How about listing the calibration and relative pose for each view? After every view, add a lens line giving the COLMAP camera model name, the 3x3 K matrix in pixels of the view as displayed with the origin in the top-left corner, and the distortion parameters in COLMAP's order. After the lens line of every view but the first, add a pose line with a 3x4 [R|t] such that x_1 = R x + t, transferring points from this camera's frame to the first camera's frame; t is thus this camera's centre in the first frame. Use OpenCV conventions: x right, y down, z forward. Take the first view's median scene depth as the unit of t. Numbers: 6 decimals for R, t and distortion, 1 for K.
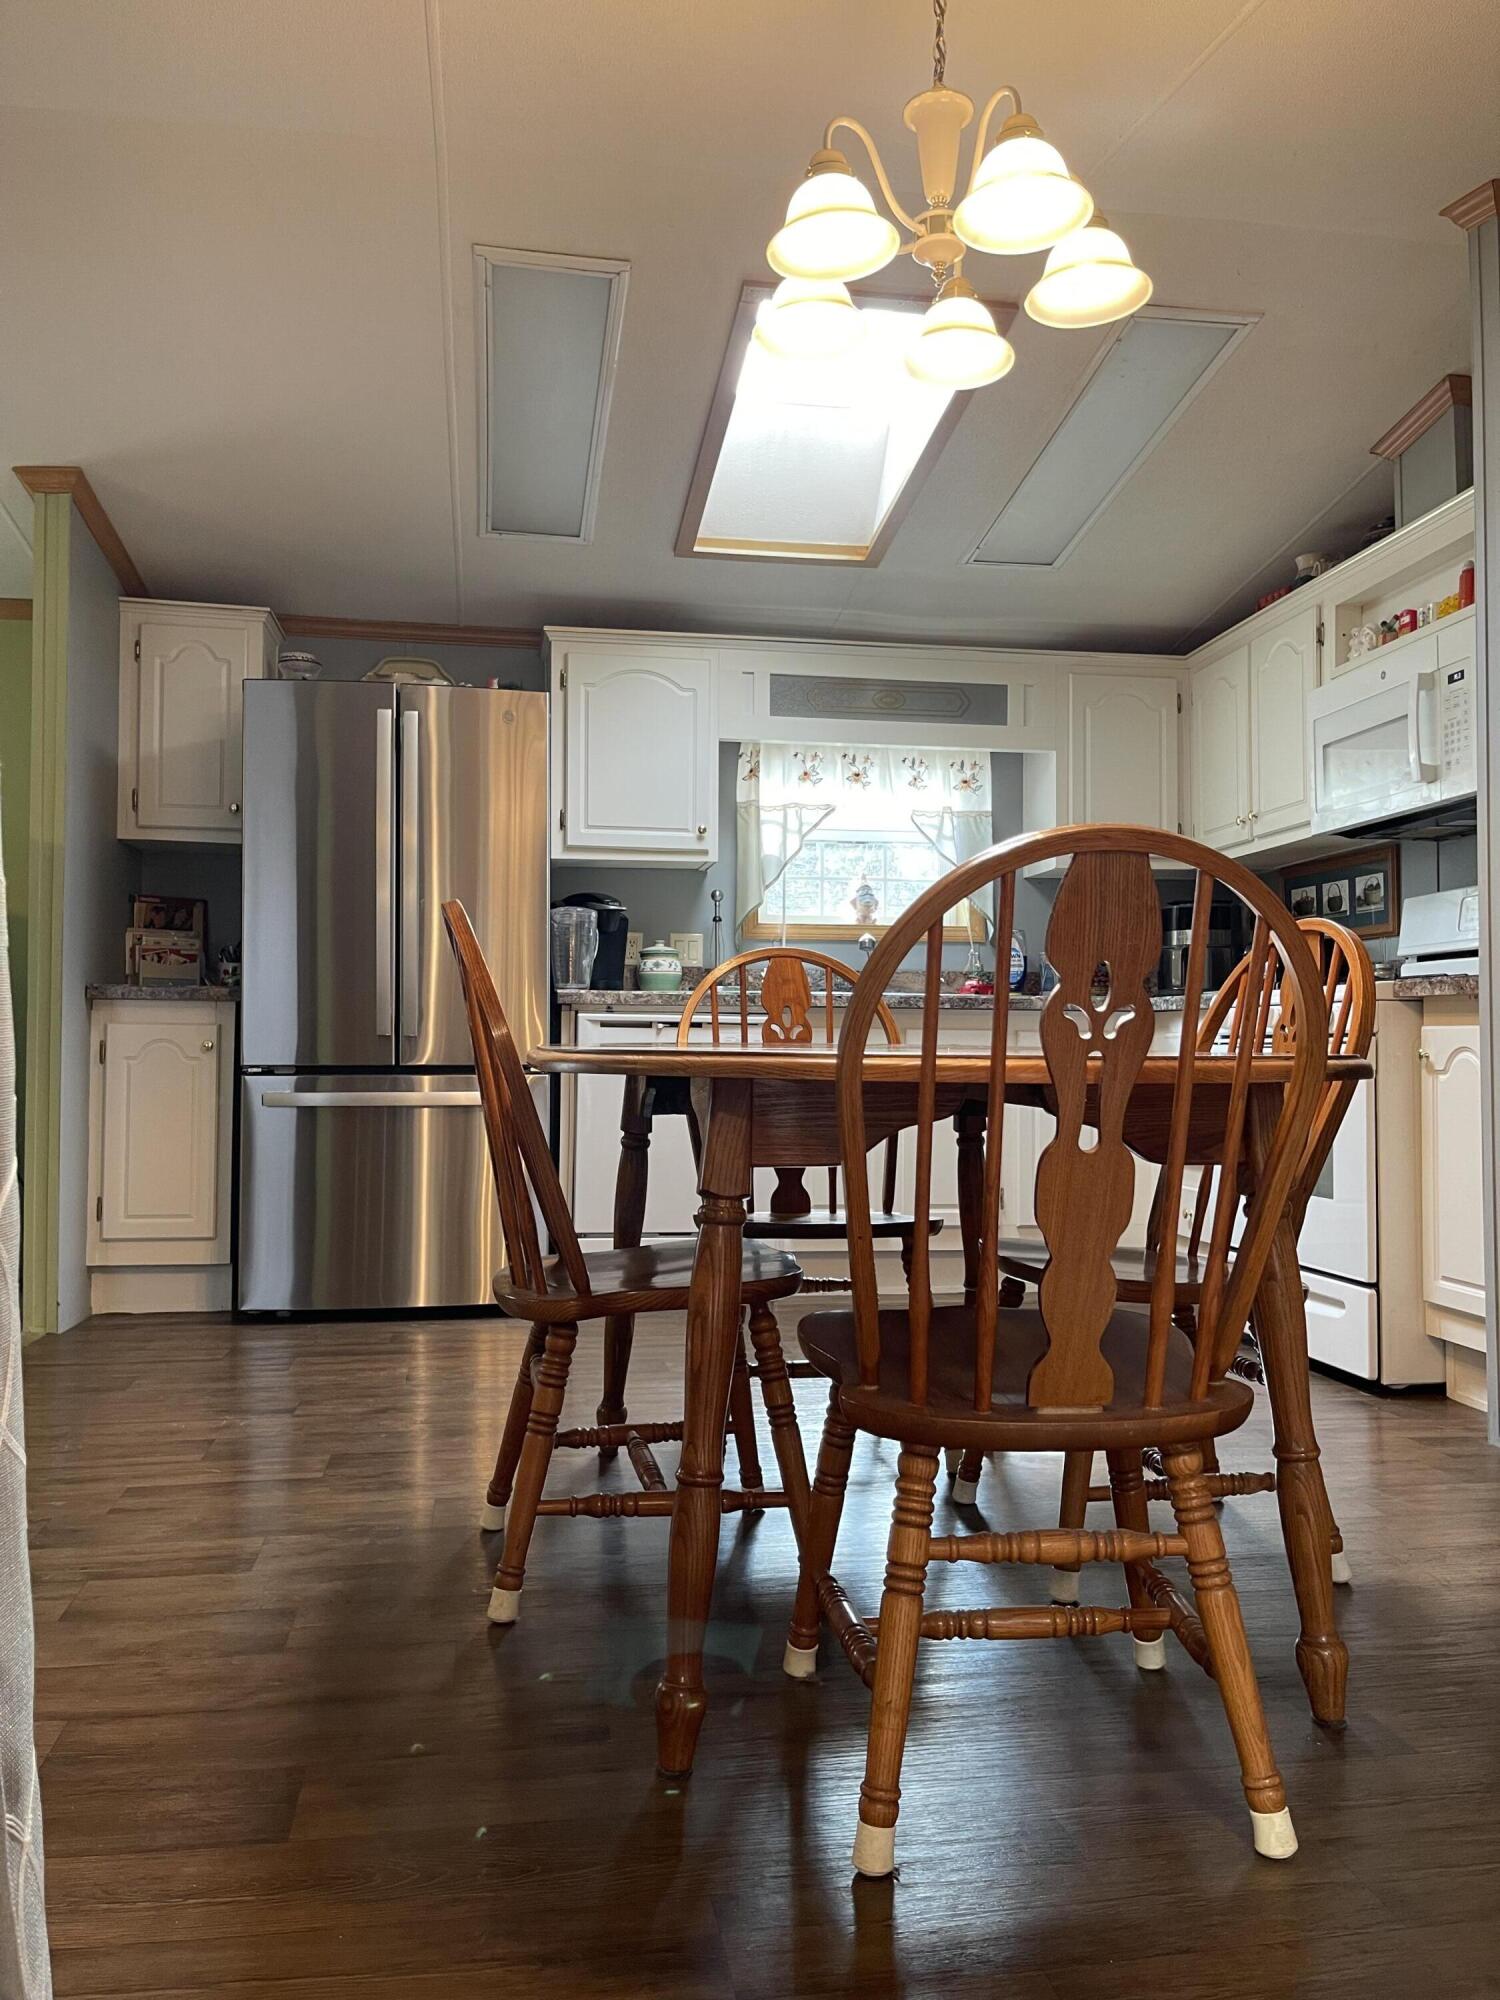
lens RADIAL K [[1571.0, 0, 747.5], [0, 1571.0, 1028.7], [0, 0, 1]] dist [0.045674, -0.000824]
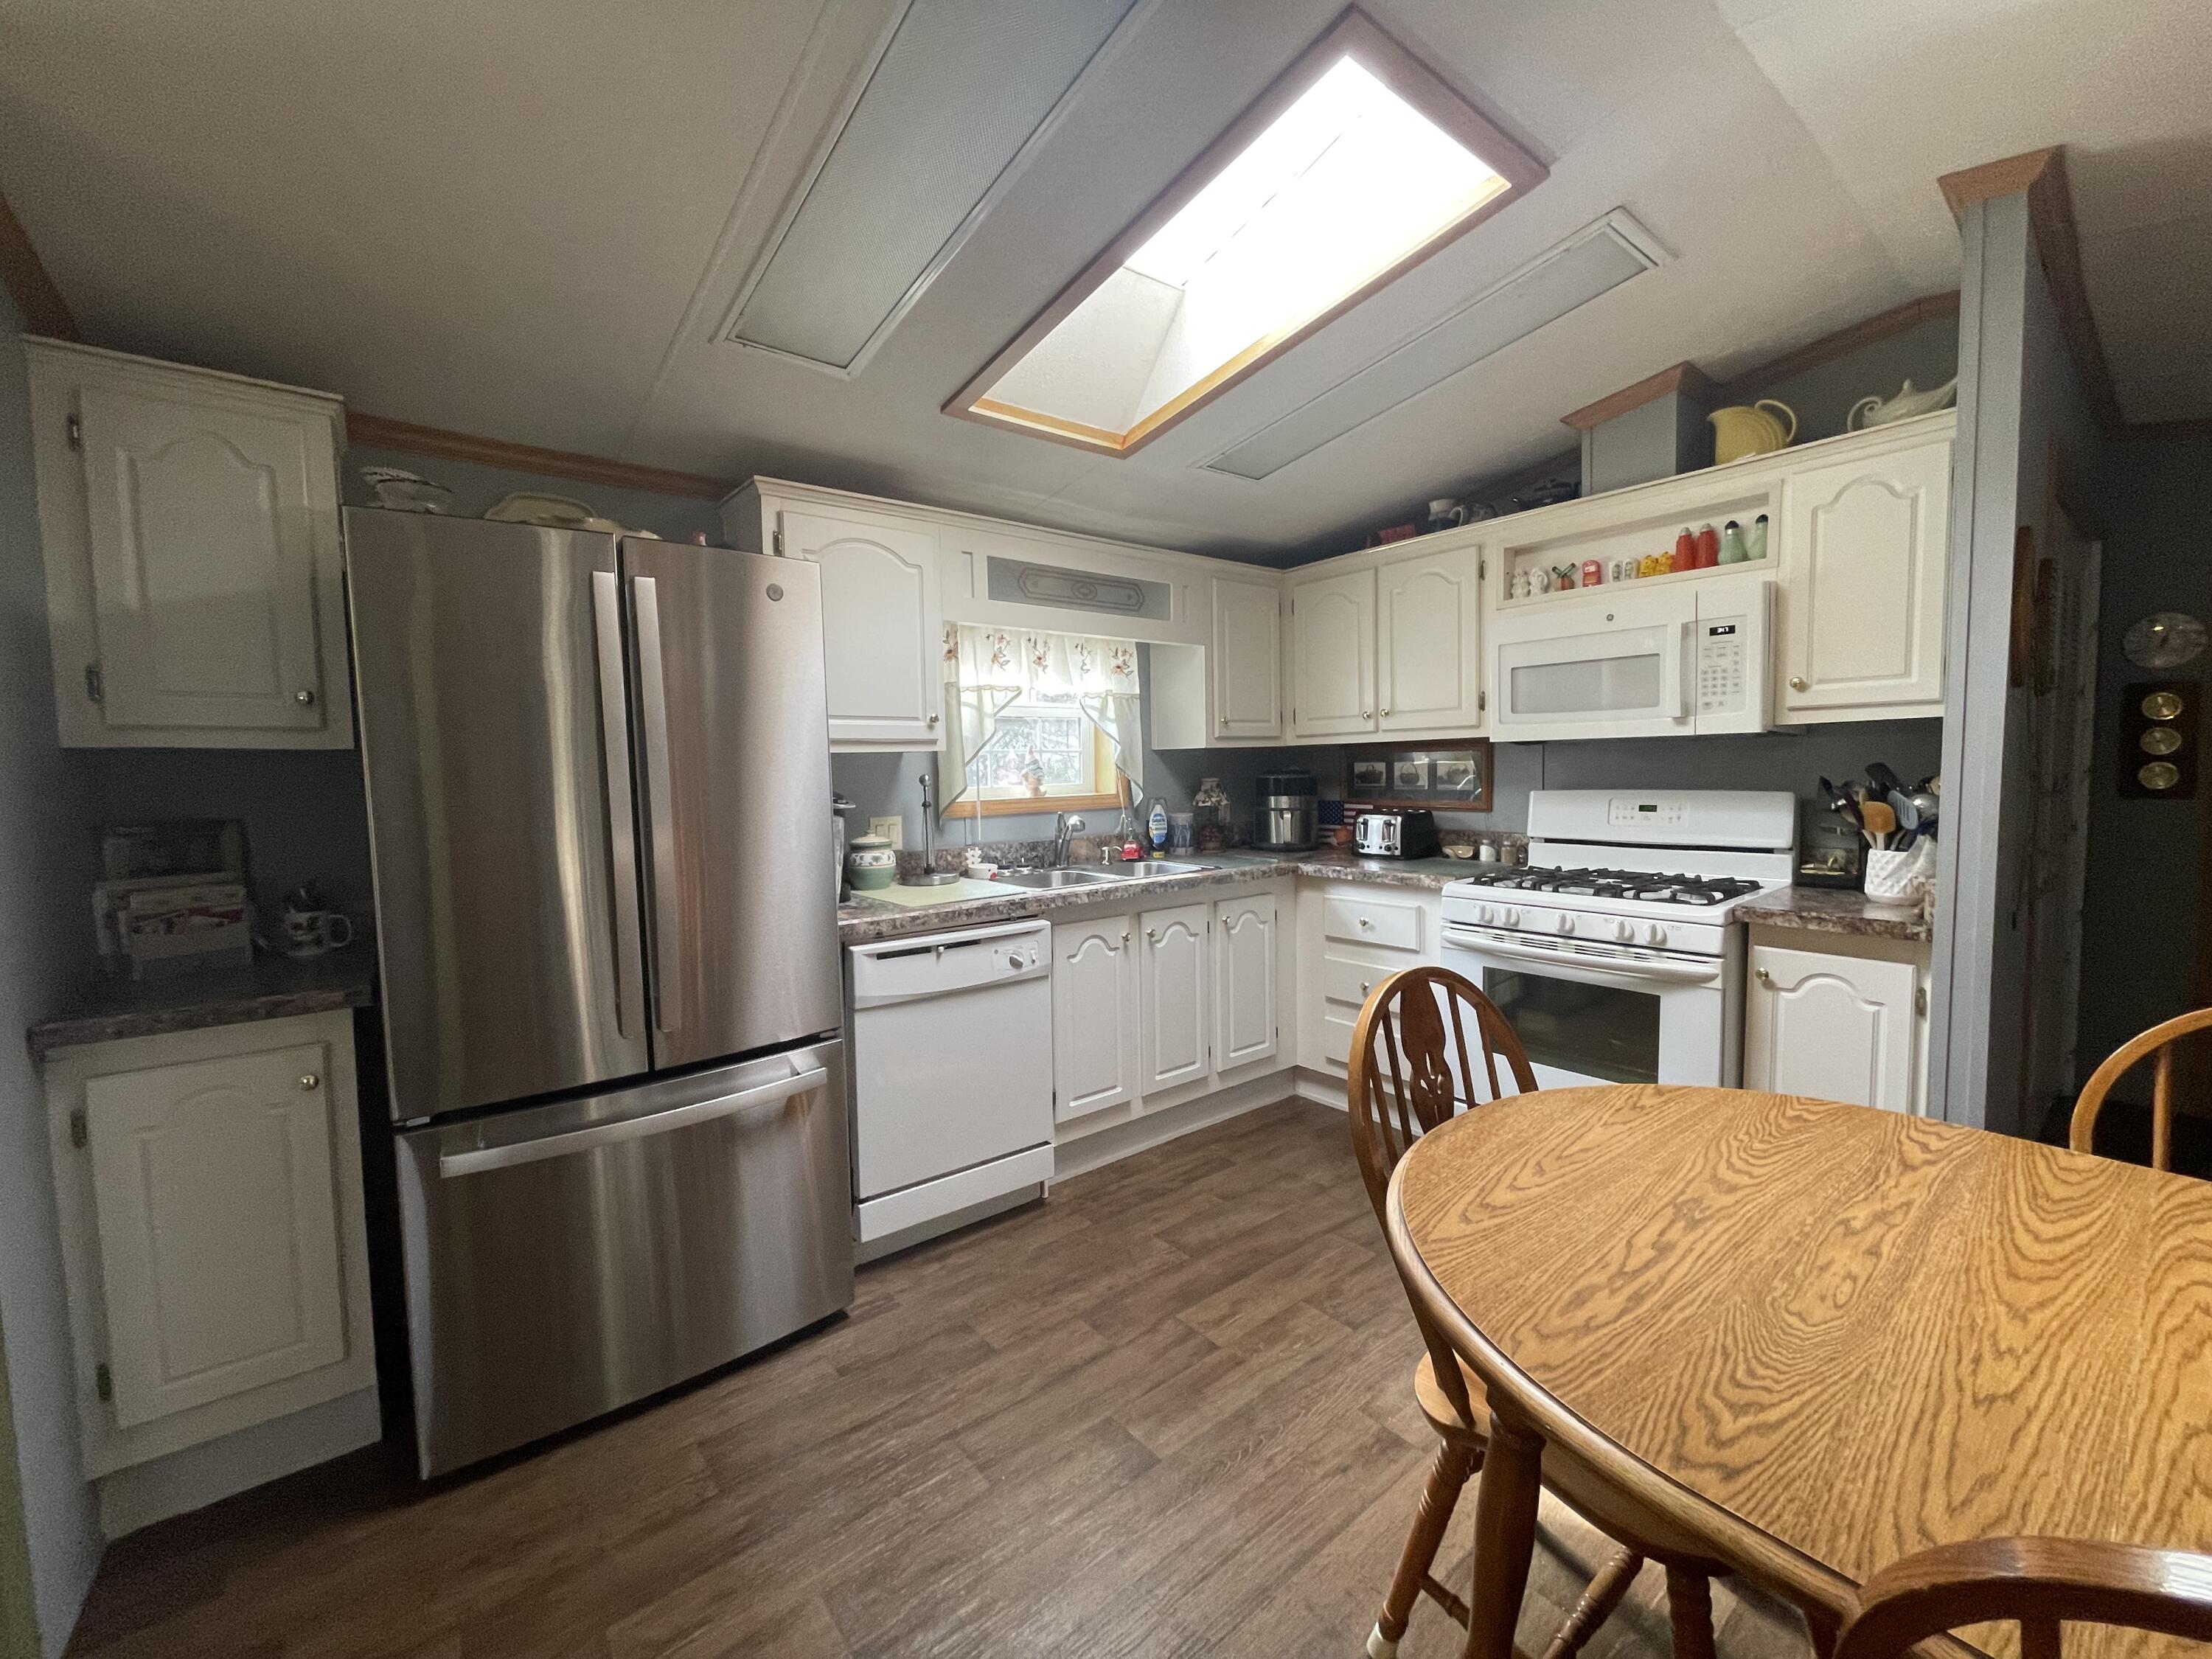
lens RADIAL K [[898.3, 0, 1092.9], [0, 898.3, 828.7], [0, 0, 1]] dist [-0.000818, 0.000081]
pose [[0.872581, -0.057669, 0.485054, -0.210128], [0.017492, 0.996059, 0.086957, -0.105963], [-0.488157, -0.067392, 0.870150, 0.479350]]
